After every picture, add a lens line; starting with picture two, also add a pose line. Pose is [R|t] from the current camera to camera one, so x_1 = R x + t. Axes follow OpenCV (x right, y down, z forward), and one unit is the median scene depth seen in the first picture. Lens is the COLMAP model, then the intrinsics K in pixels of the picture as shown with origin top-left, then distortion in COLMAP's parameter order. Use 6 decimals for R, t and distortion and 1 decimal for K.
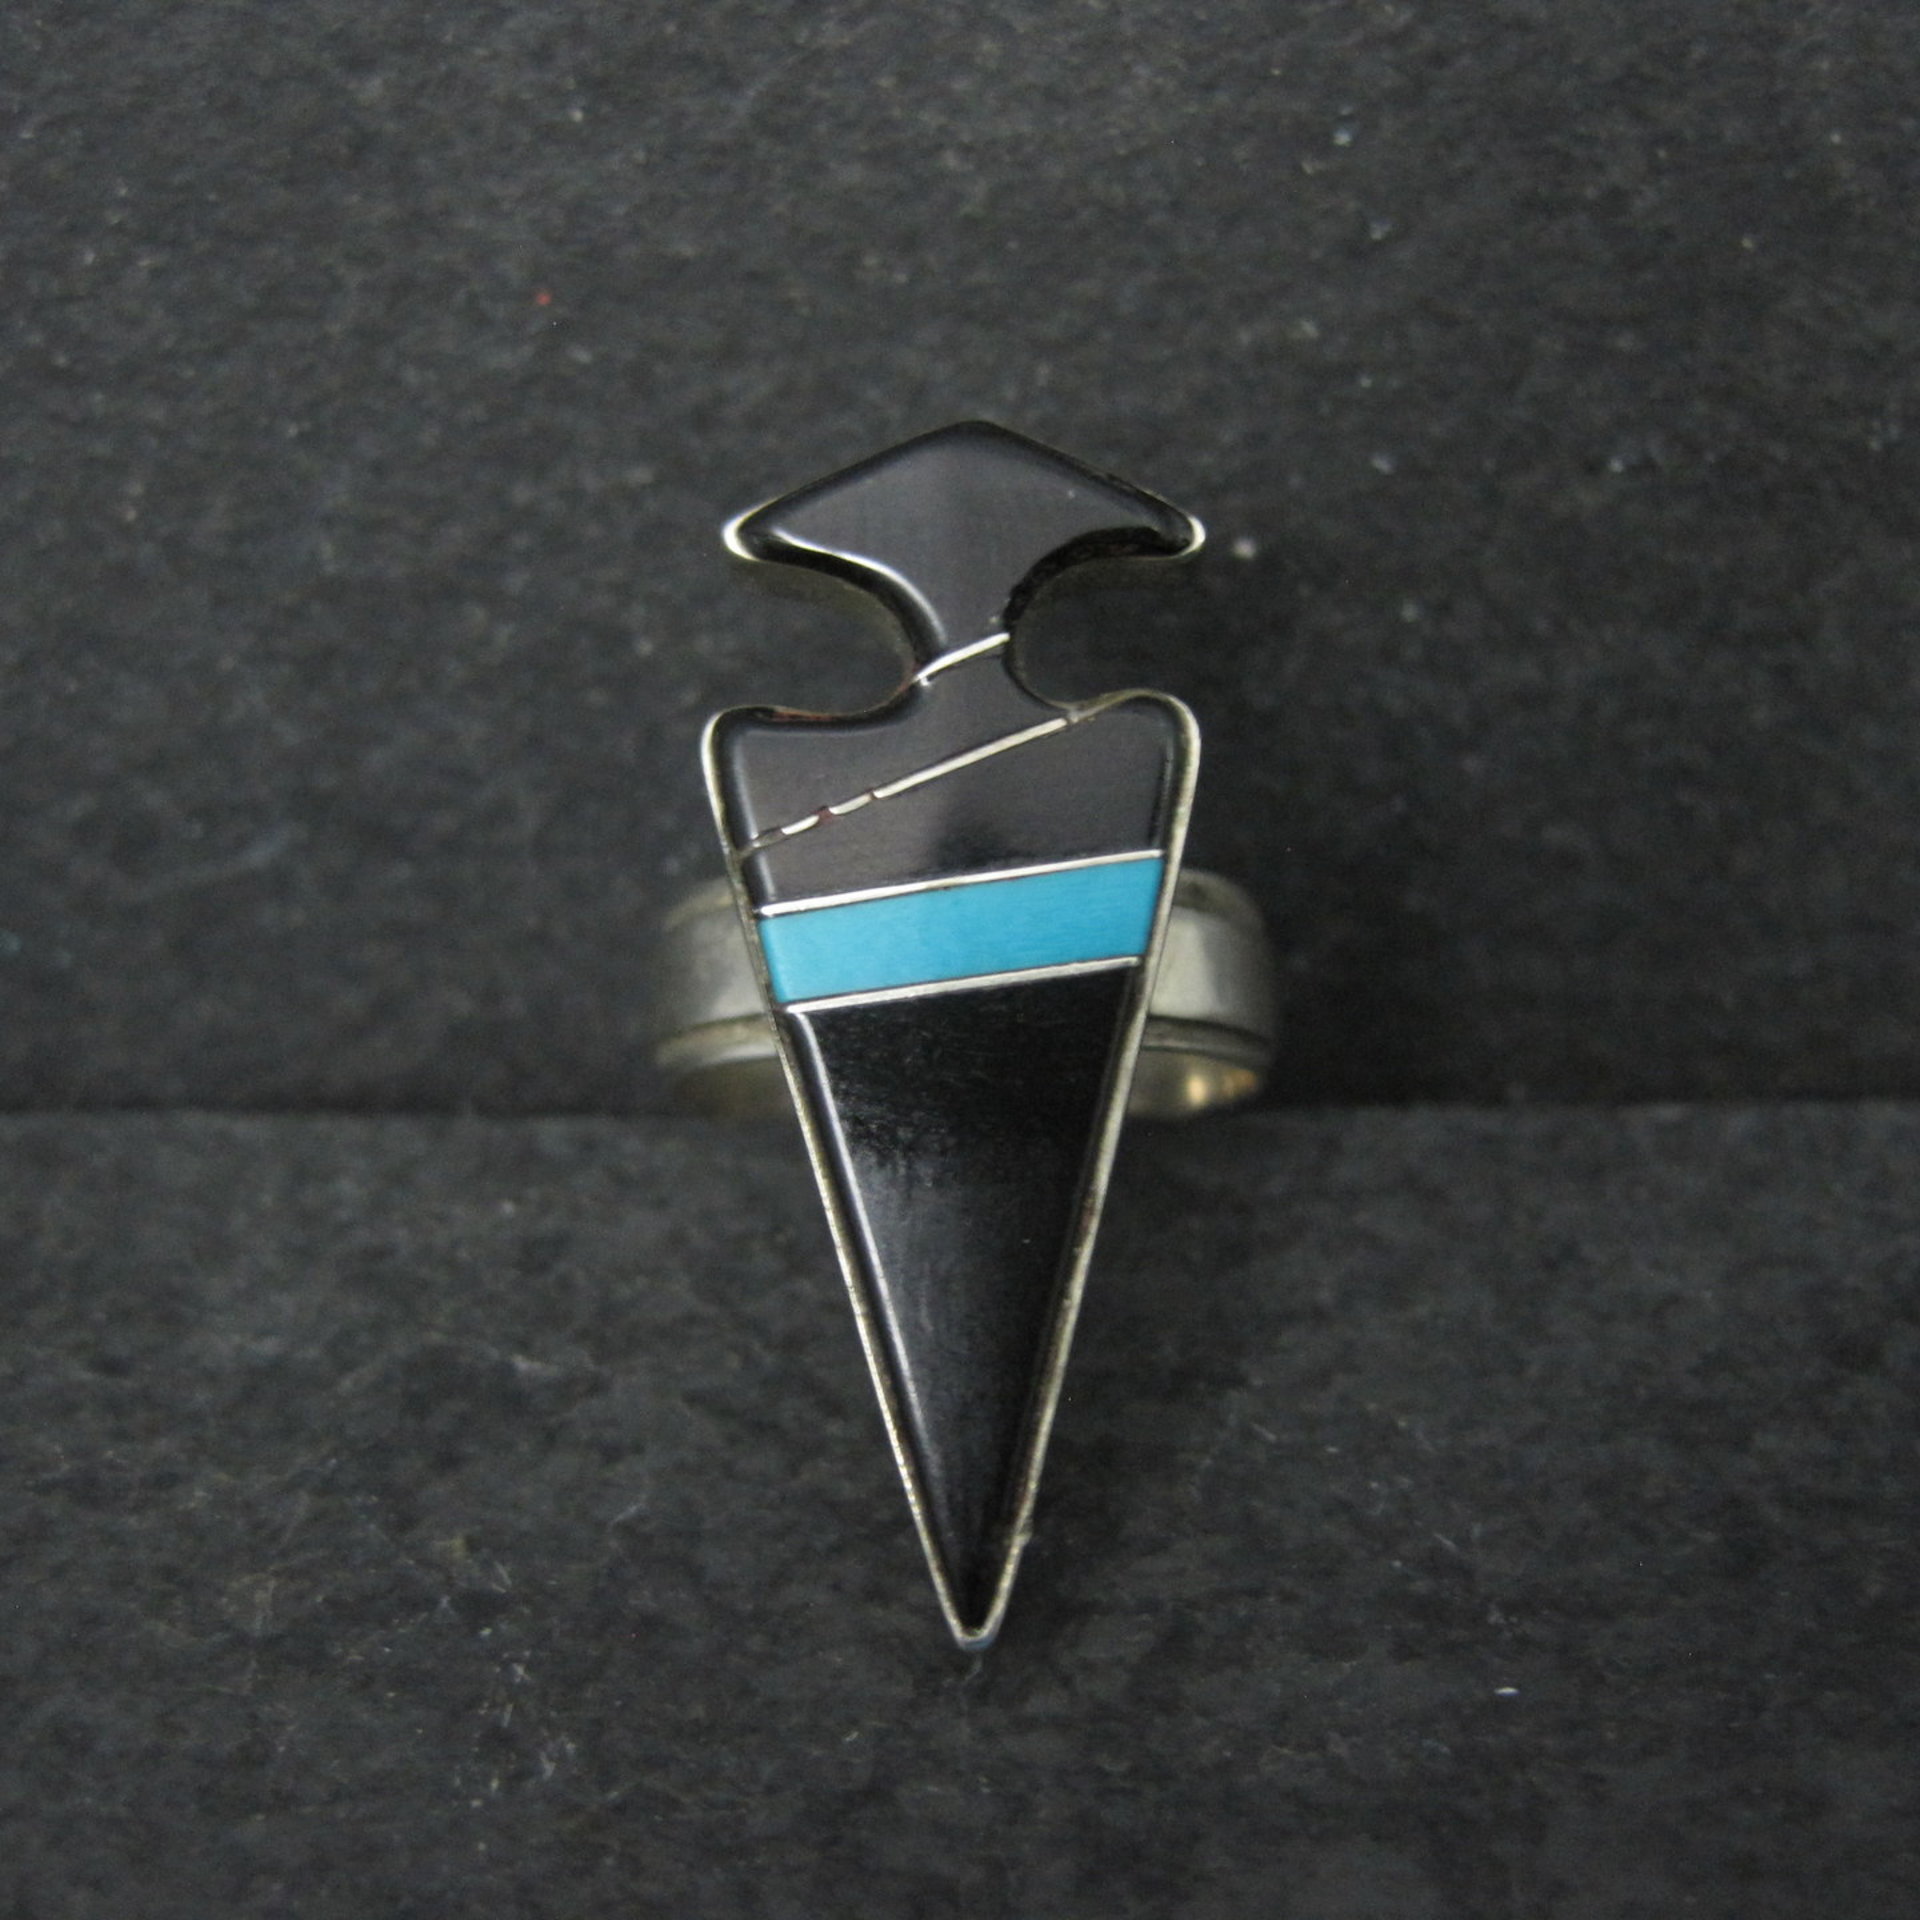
lens RADIAL K [[2685.0, 0, 962.6], [0, 2685.0, 961.7], [0, 0, 1]] dist [-0.154941, 0.000000]
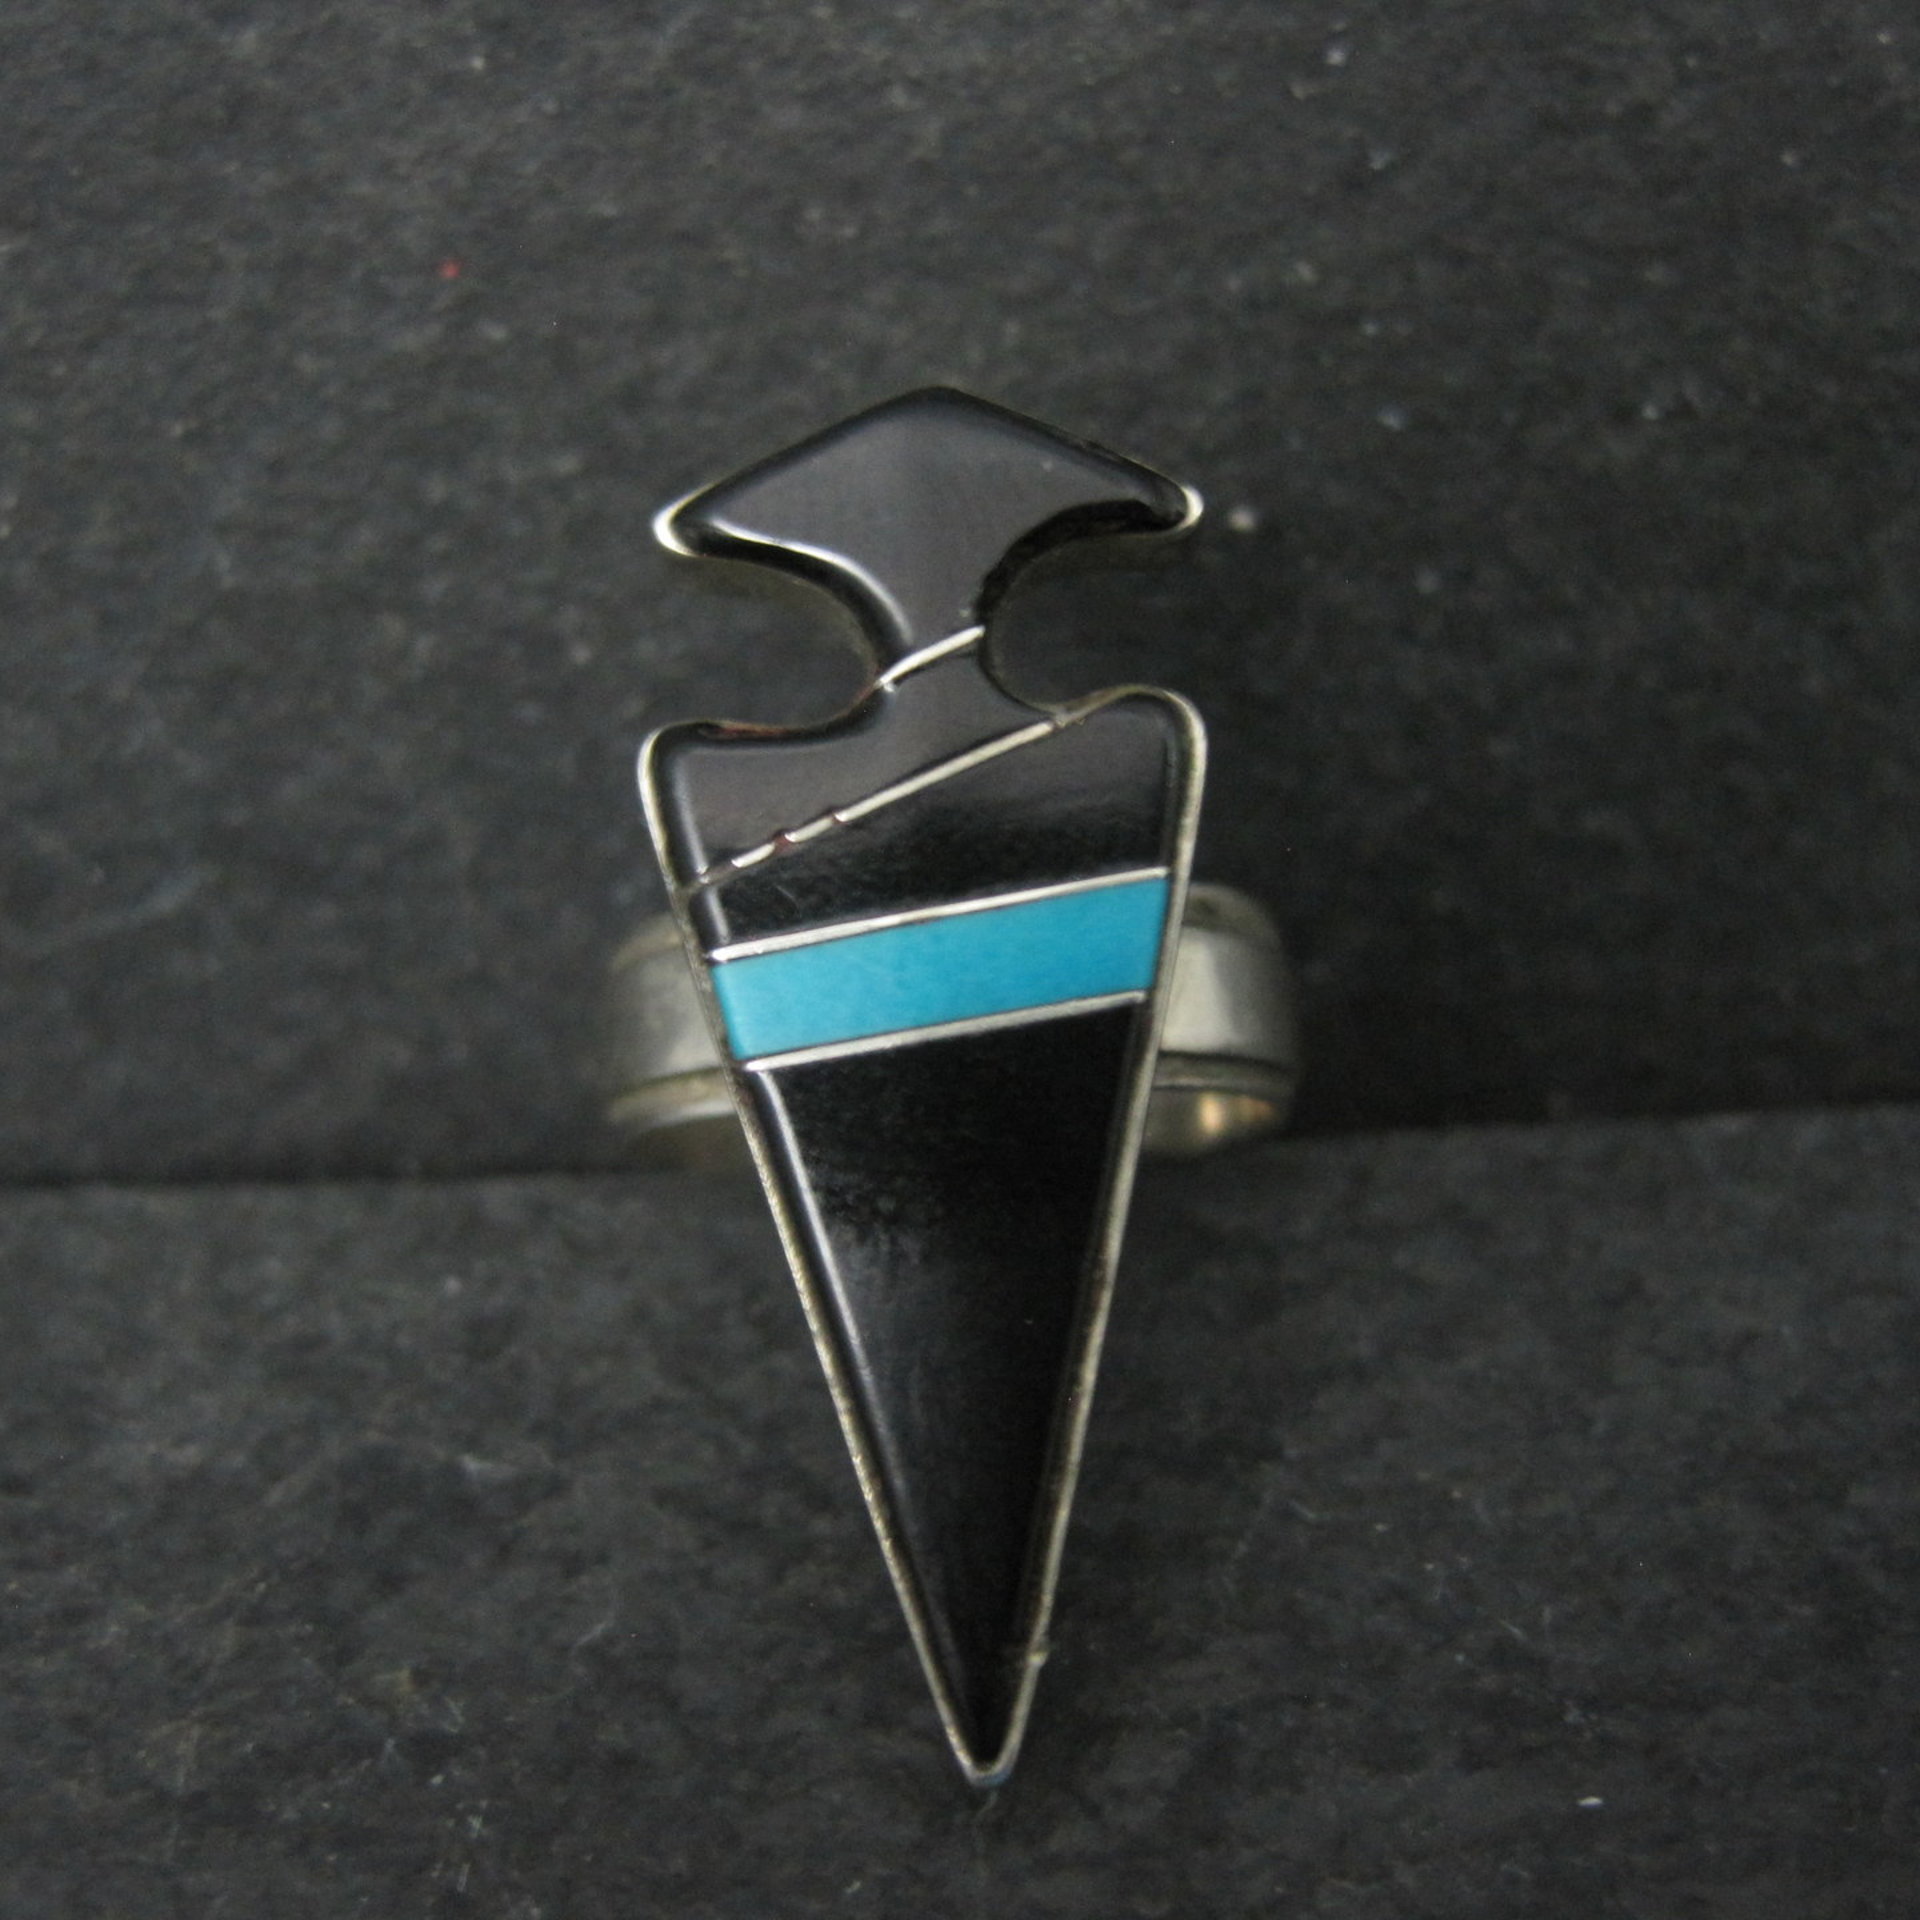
lens RADIAL K [[2685.0, 0, 960.9], [0, 2685.0, 968.9], [0, 0, 1]] dist [-0.154941, 0.000000]
pose [[0.999251, -0.038597, 0.002598, 0.002872], [0.038566, 0.999195, 0.011027, -0.018126], [-0.003021, -0.010918, 0.999936, 0.106492]]
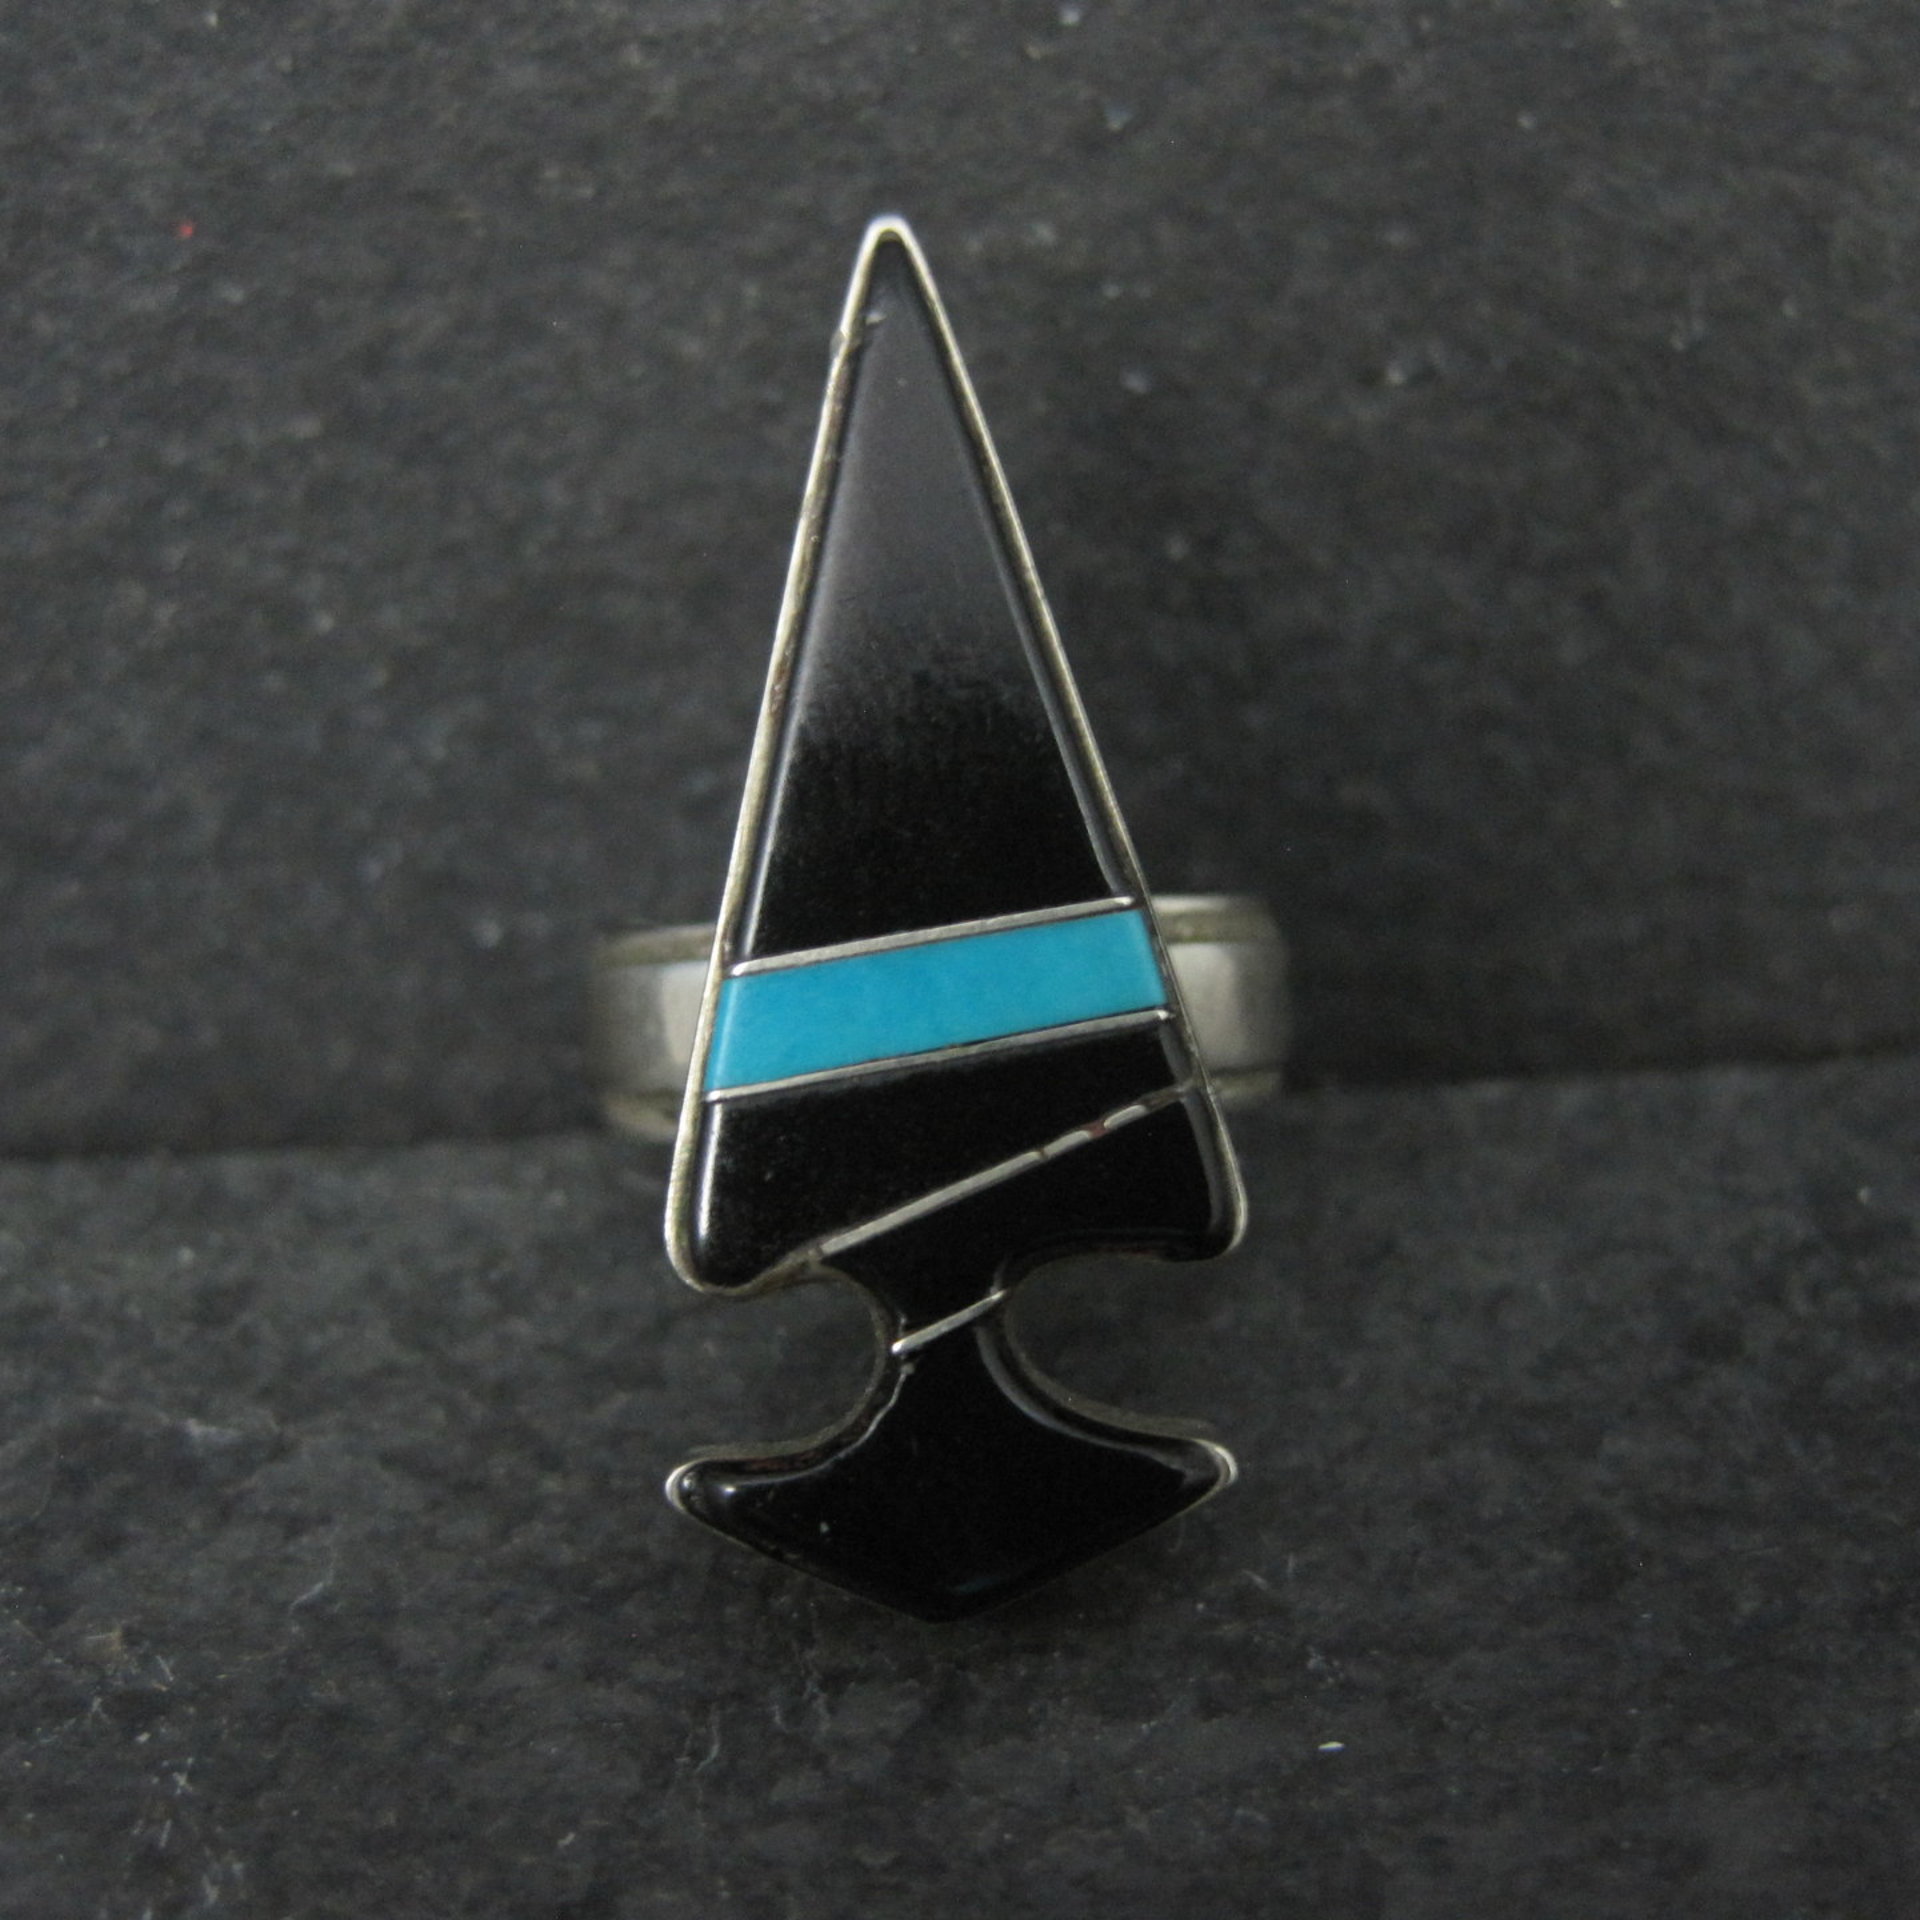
lens RADIAL K [[2685.0, 0, 962.4], [0, 2685.0, 955.1], [0, 0, 1]] dist [-0.154941, 0.000000]
pose [[0.997505, -0.045921, 0.053616, 0.044607], [0.047740, 0.998310, -0.033147, 0.035598], [-0.052004, 0.035624, 0.998011, 0.116345]]
